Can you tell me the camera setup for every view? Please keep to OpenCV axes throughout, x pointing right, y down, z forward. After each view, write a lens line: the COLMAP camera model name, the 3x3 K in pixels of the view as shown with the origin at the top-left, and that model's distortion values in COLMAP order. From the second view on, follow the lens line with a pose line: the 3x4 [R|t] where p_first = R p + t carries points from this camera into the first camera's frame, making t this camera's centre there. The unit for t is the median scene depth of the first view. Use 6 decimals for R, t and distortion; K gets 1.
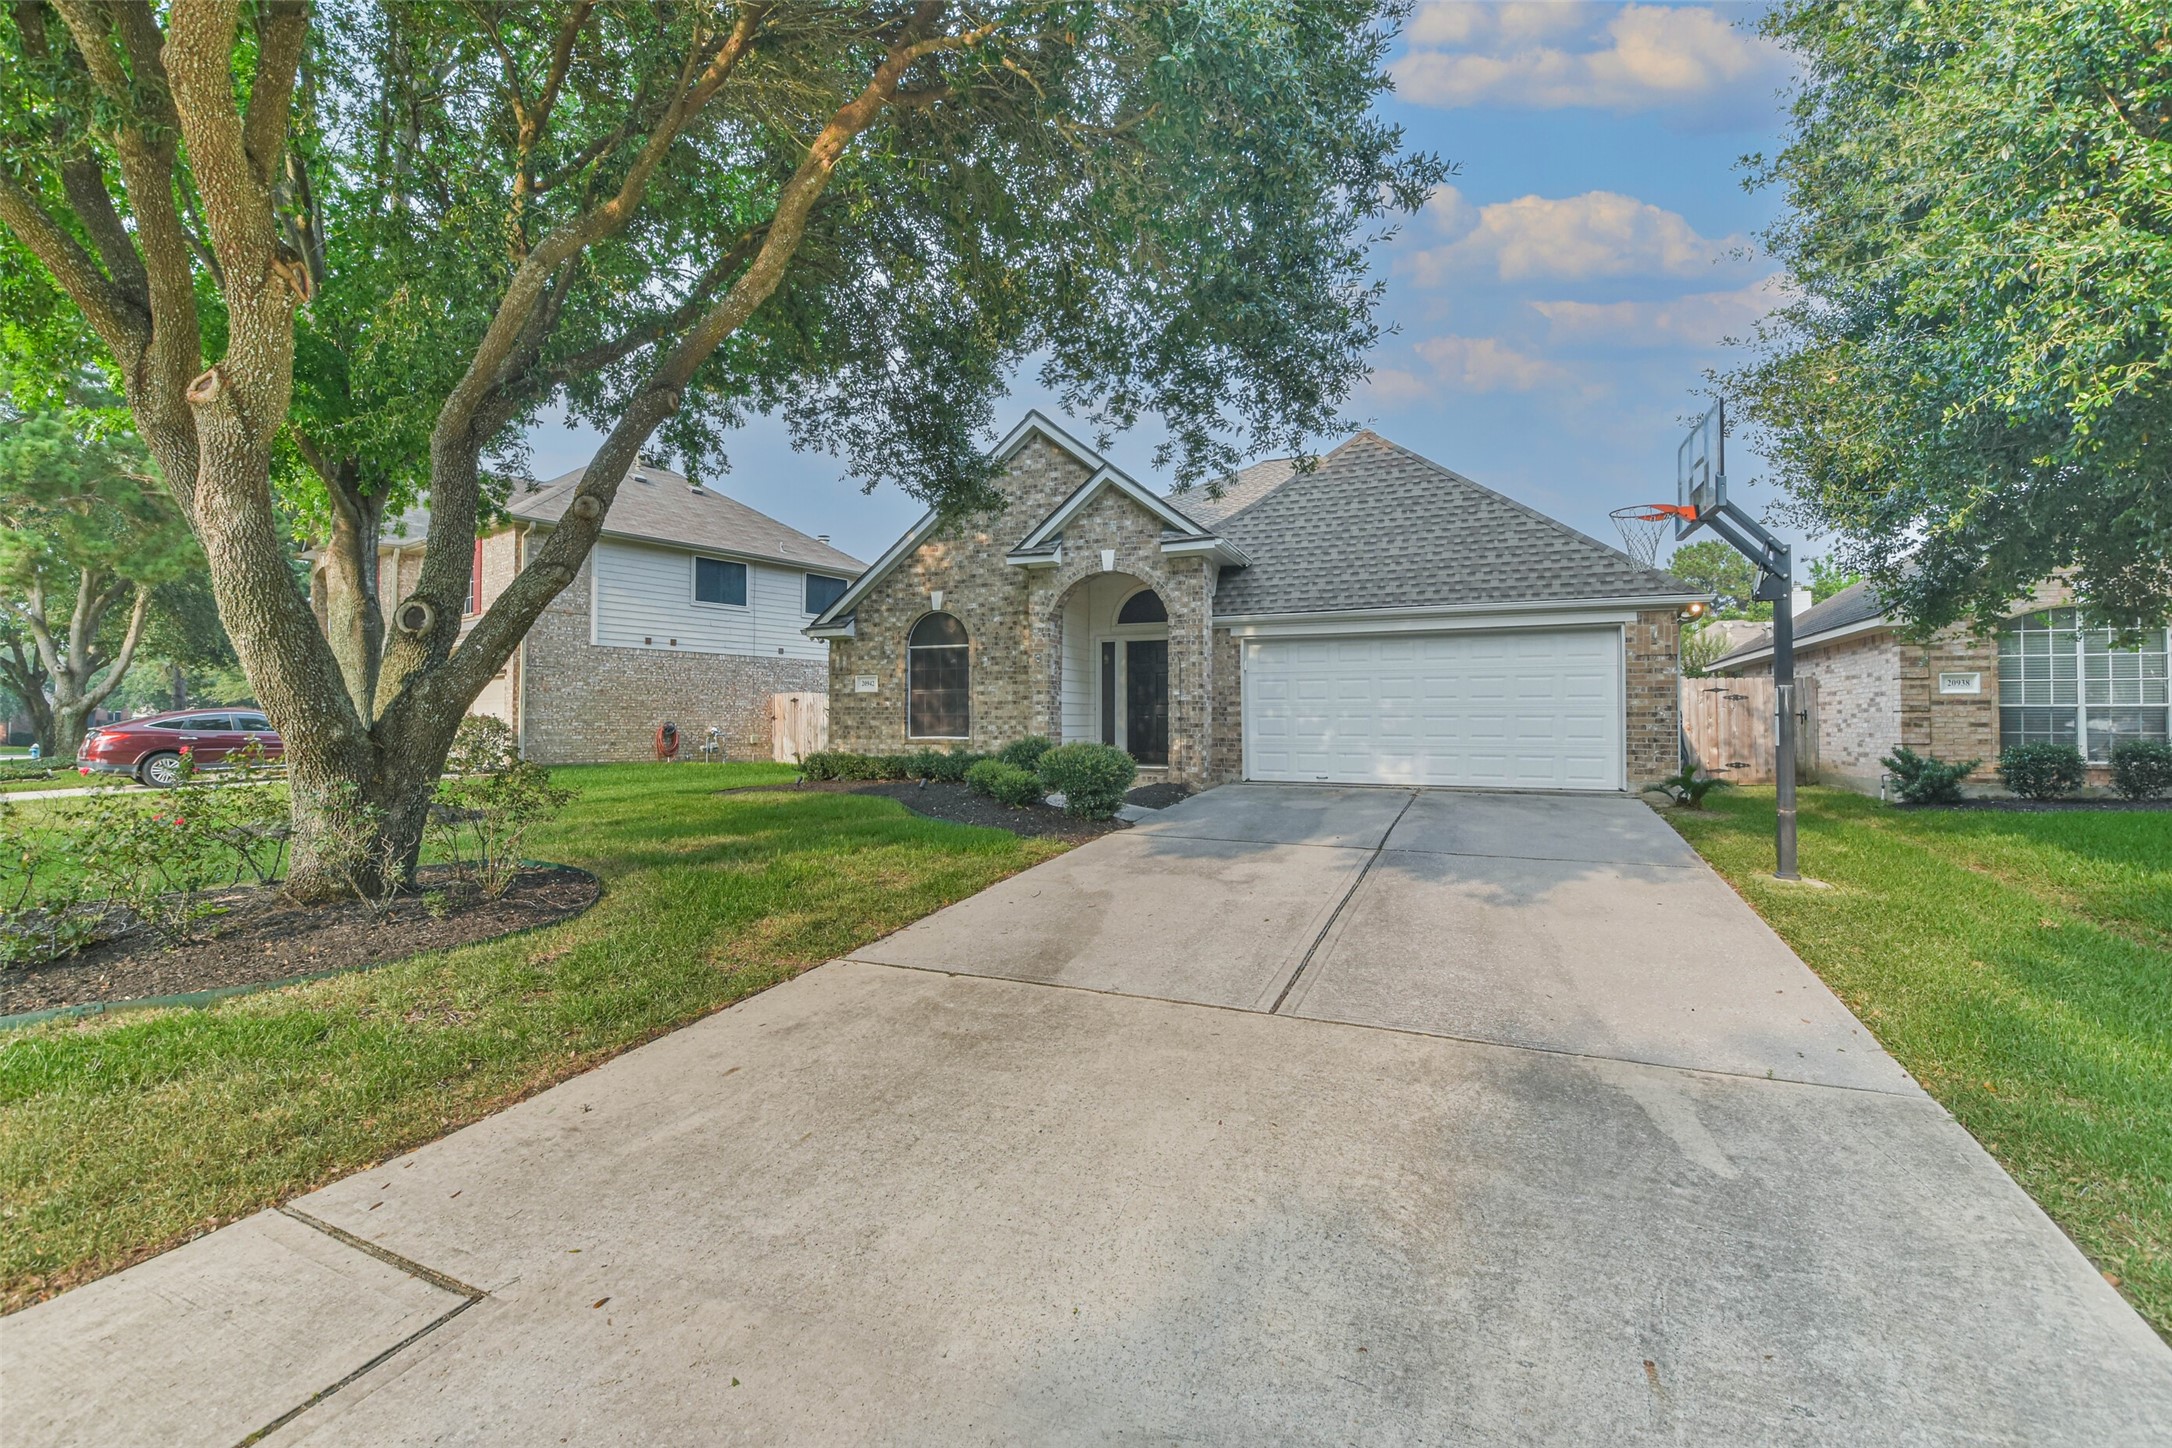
lens RADIAL K [[959.1, 0, 1082.2], [0, 959.1, 713.0], [0, 0, 1]] dist [0.066625, -0.024814]
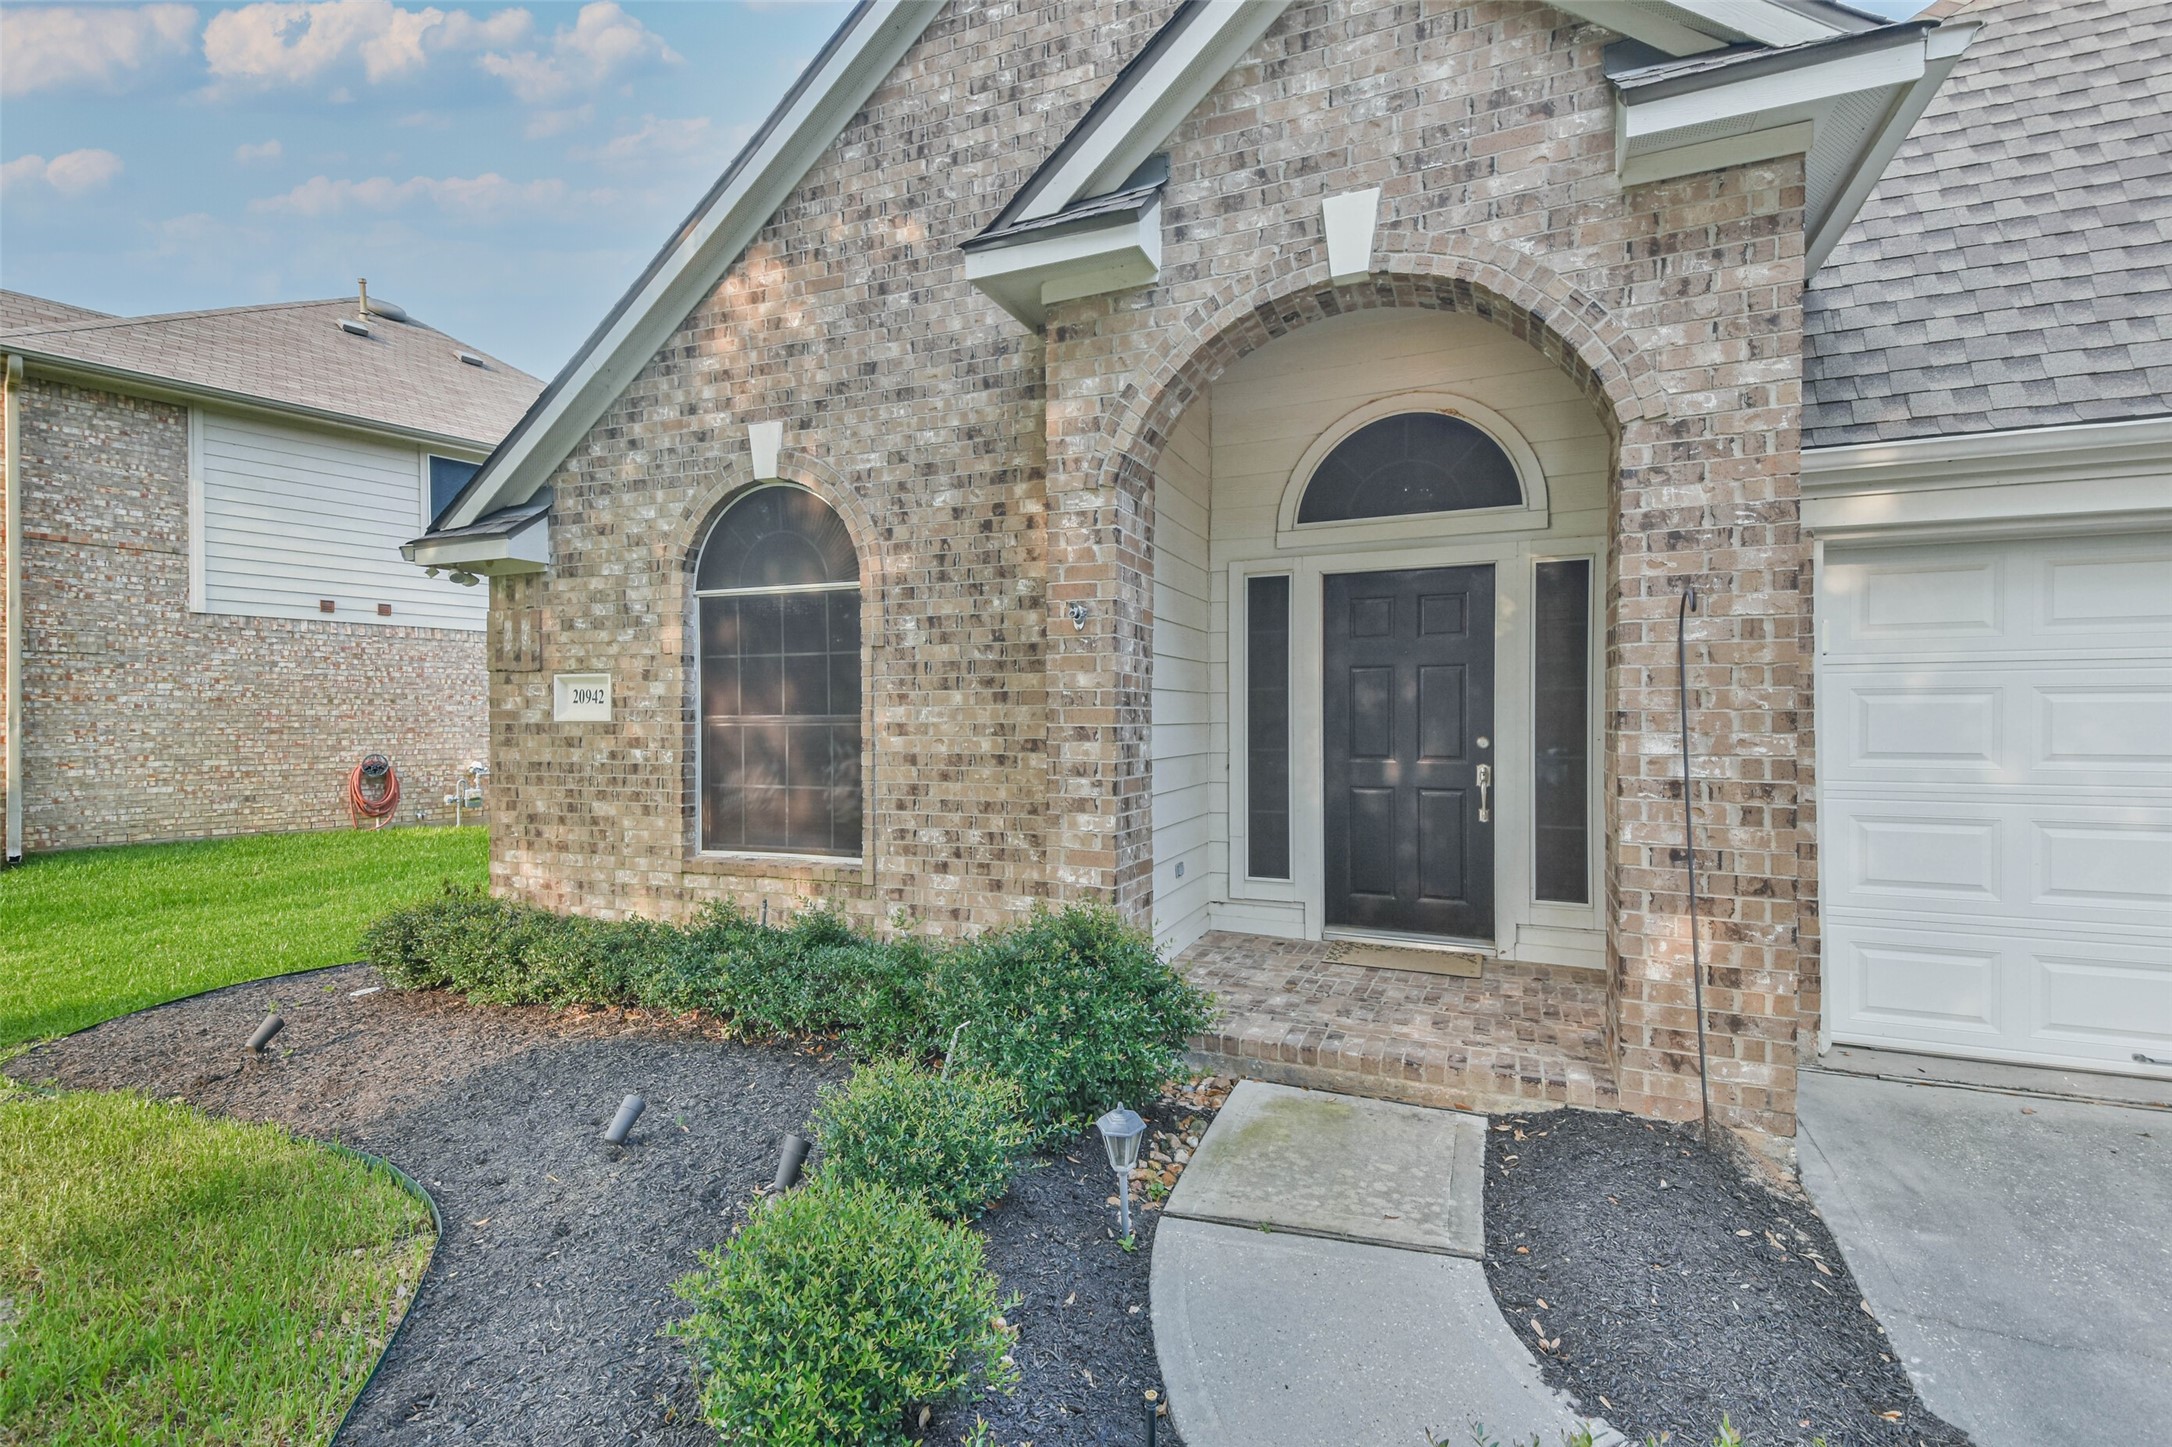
lens RADIAL K [[965.2, 0, 1096.5], [0, 965.2, 733.0], [0, 0, 1]] dist [0.056024, -0.000019]
pose [[0.999807, -0.003926, 0.019261, -0.043982], [0.003354, 0.999554, 0.029677, -0.028709], [-0.019369, -0.029607, 0.999374, 0.668653]]
